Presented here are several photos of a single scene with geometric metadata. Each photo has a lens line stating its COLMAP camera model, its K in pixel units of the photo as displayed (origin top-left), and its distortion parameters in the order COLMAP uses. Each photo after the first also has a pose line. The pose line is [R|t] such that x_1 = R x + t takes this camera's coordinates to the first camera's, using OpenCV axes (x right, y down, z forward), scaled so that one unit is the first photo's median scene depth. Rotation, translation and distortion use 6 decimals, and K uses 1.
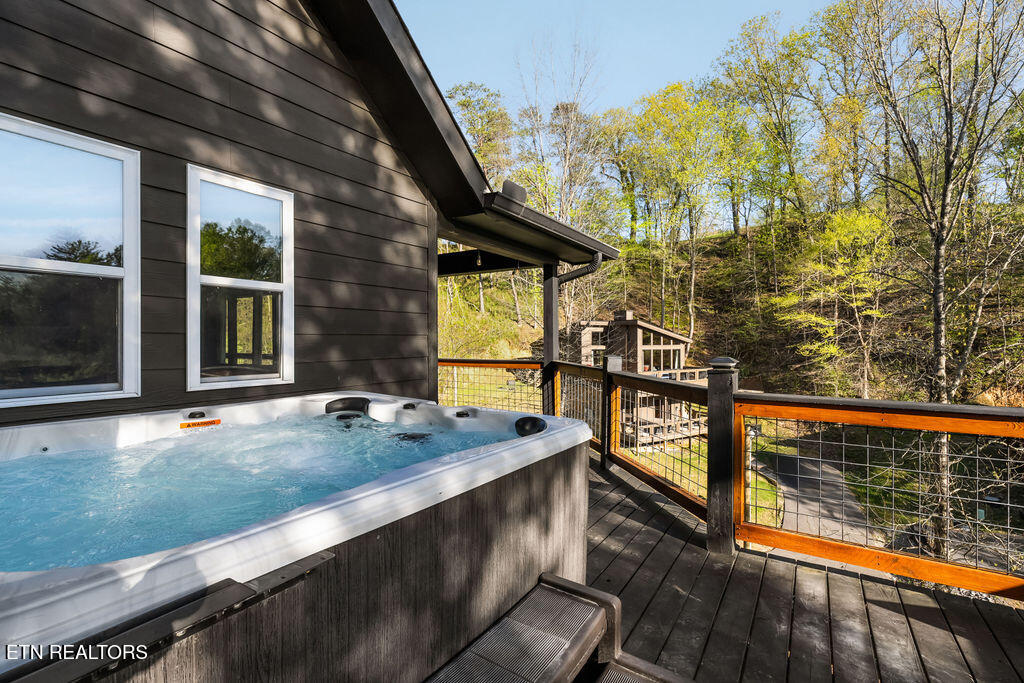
lens RADIAL K [[464.4, 0, 512.3], [0, 464.4, 342.5], [0, 0, 1]] dist [-0.000457, -0.000069]
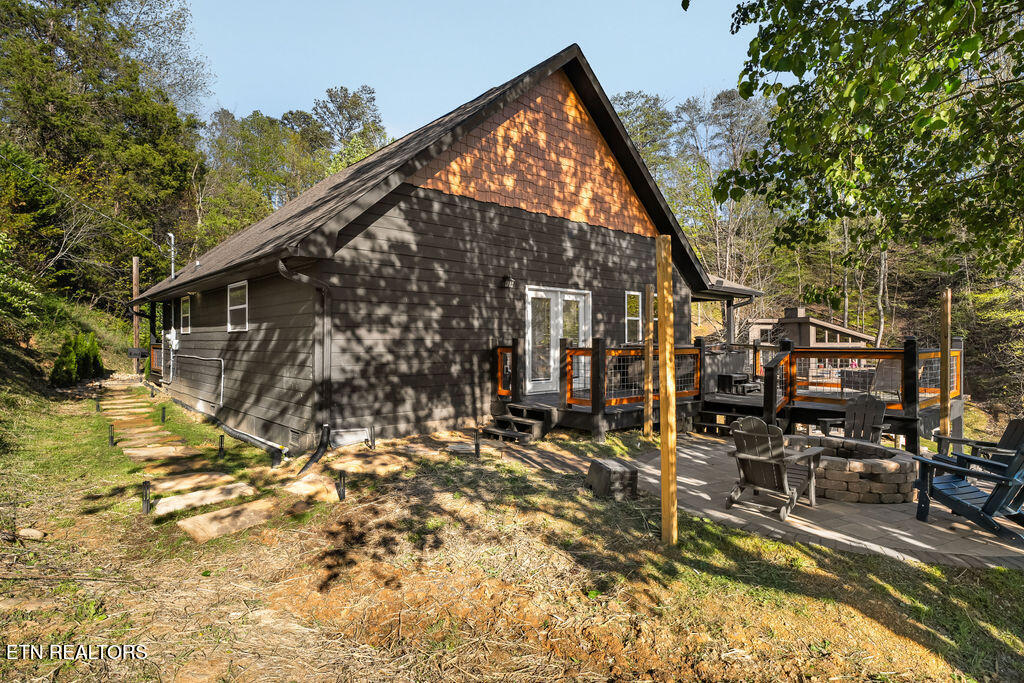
lens RADIAL K [[539.0, 0, 506.2], [0, 539.0, 335.0], [0, 0, 1]] dist [0.002200, 0.000351]
pose [[0.962309, -0.006972, -0.271868, -0.033558], [0.002309, 0.999845, -0.017467, 0.006698], [0.271947, 0.016181, 0.962176, -0.242526]]
